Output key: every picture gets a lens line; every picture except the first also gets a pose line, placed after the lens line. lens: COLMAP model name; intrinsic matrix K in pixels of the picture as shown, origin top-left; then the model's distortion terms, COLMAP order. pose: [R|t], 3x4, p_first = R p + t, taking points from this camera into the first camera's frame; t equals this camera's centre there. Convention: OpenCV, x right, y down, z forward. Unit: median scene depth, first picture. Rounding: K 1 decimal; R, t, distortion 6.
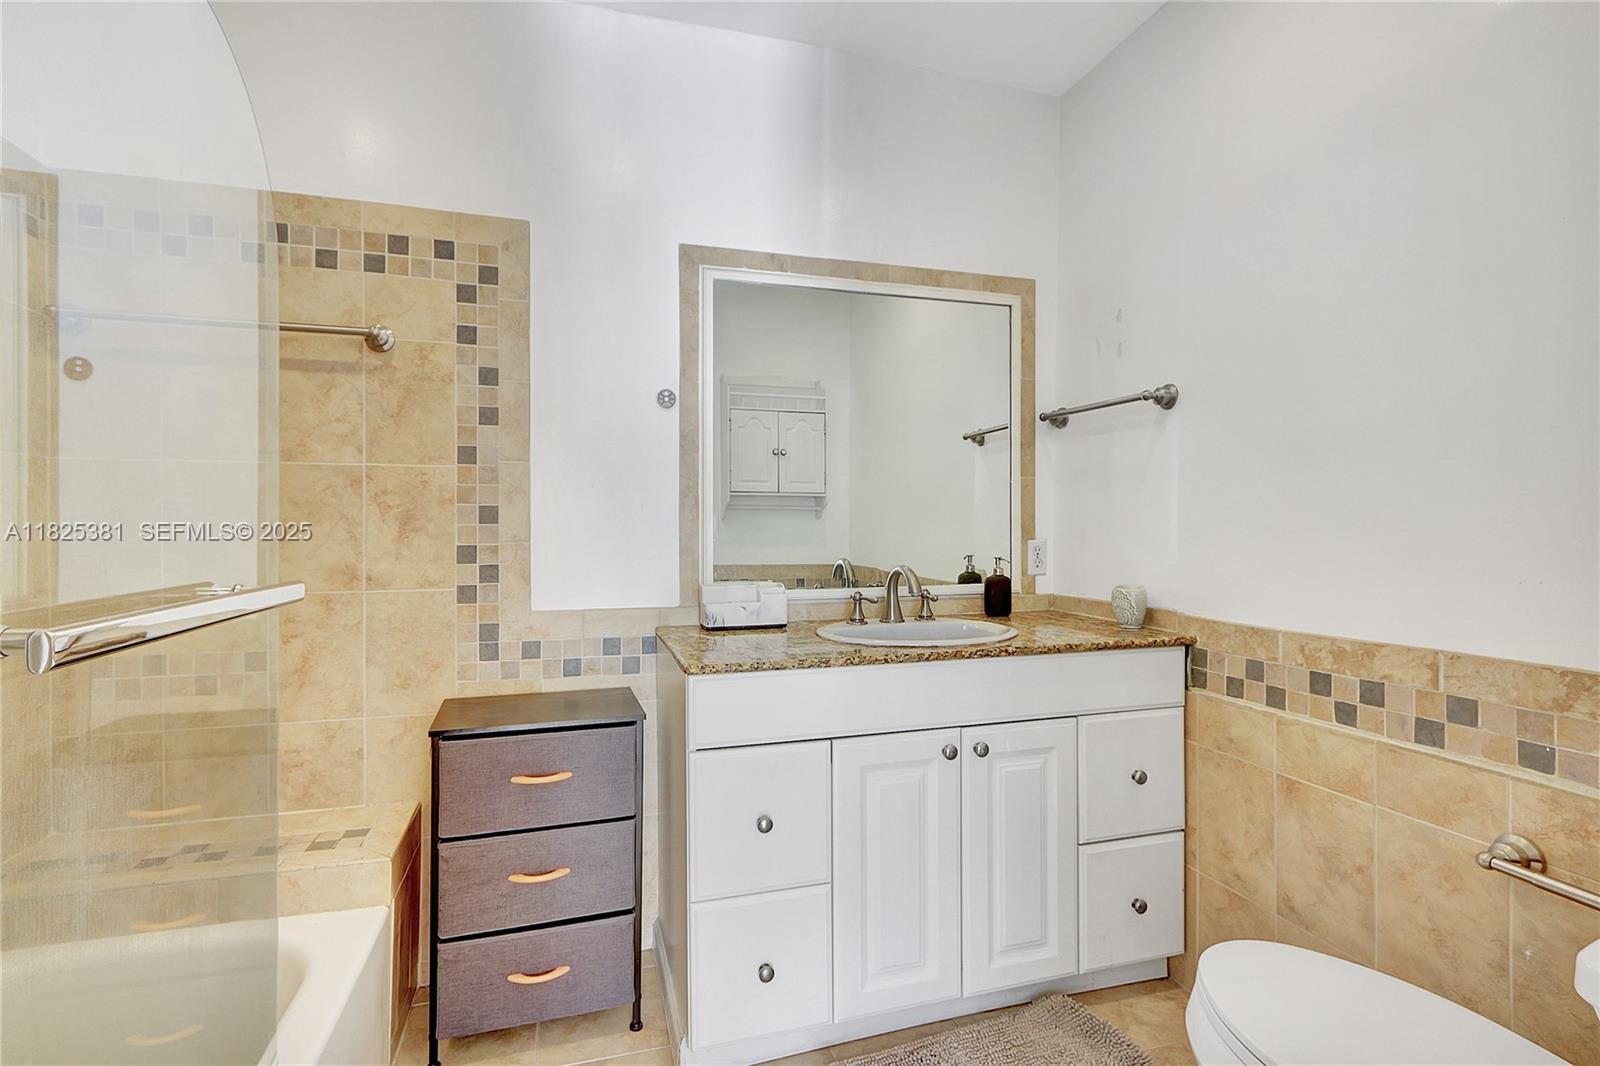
lens RADIAL K [[741.3, 0, 784.3], [0, 741.3, 524.9], [0, 0, 1]] dist [0.002692, 0.000832]
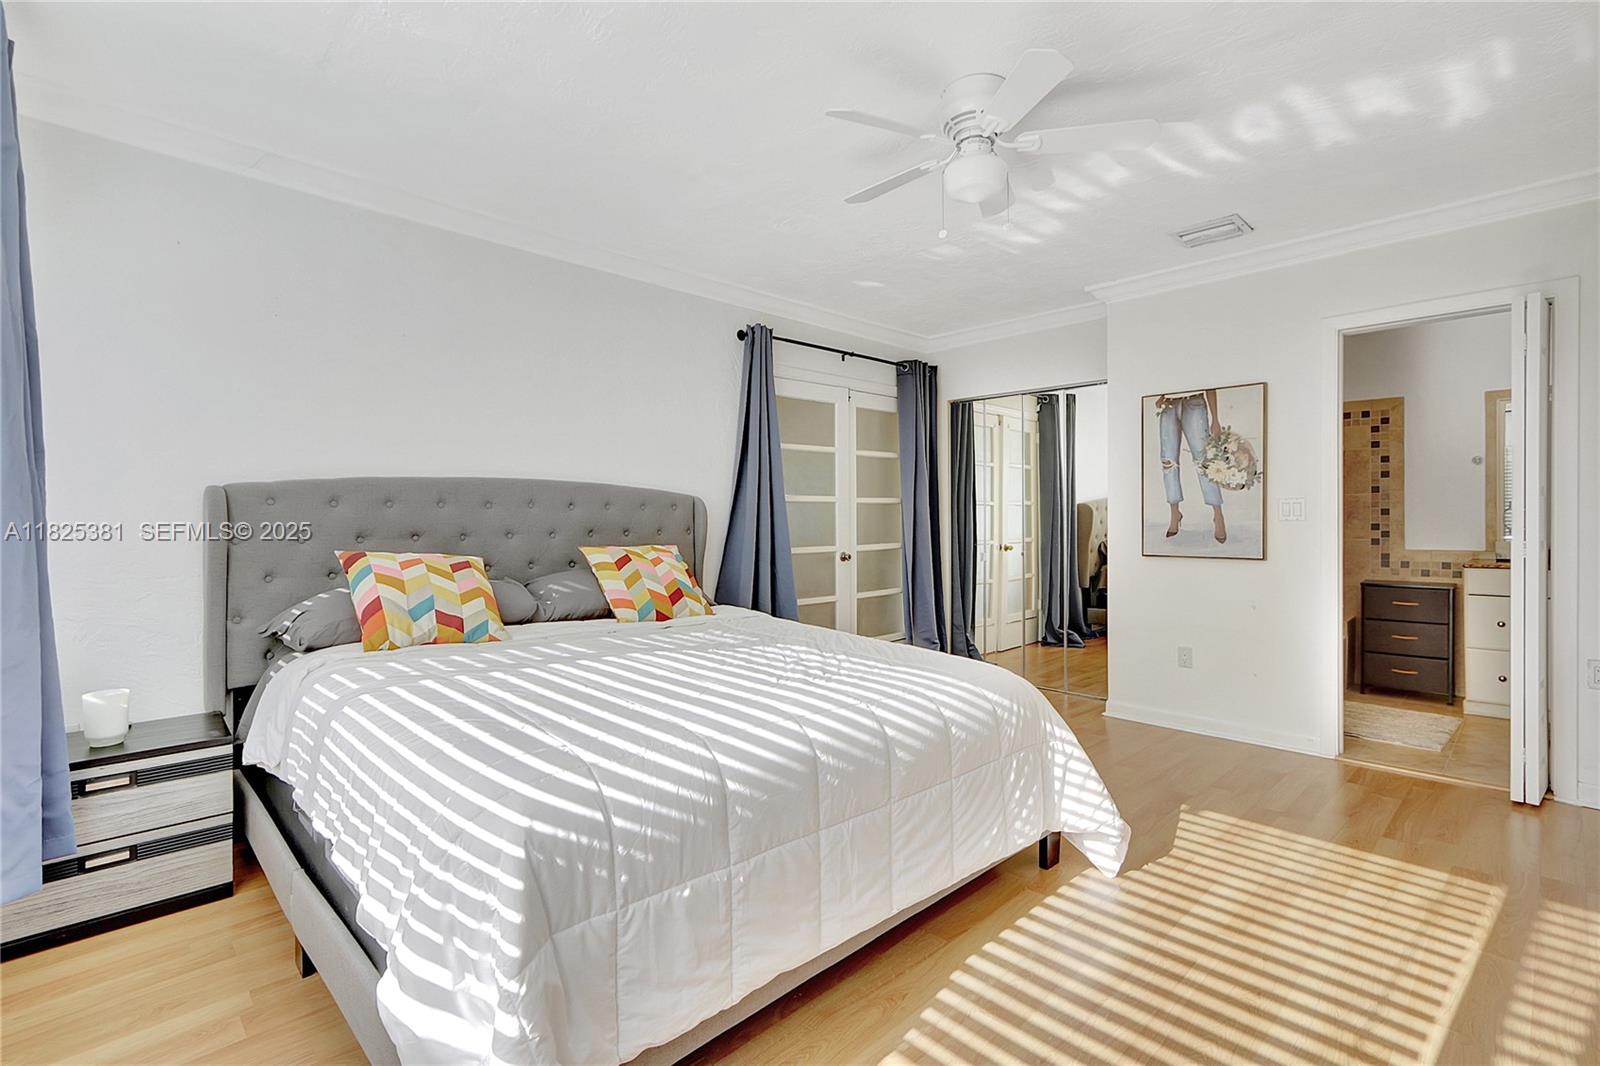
lens RADIAL K [[741.3, 0, 784.3], [0, 741.3, 524.9], [0, 0, 1]] dist [0.002692, 0.000832]
pose [[0.458257, 0.003608, -0.888813, 0.962345], [0.005995, 0.999956, 0.007150, 0.001193], [0.888800, -0.008606, 0.458215, -2.091396]]
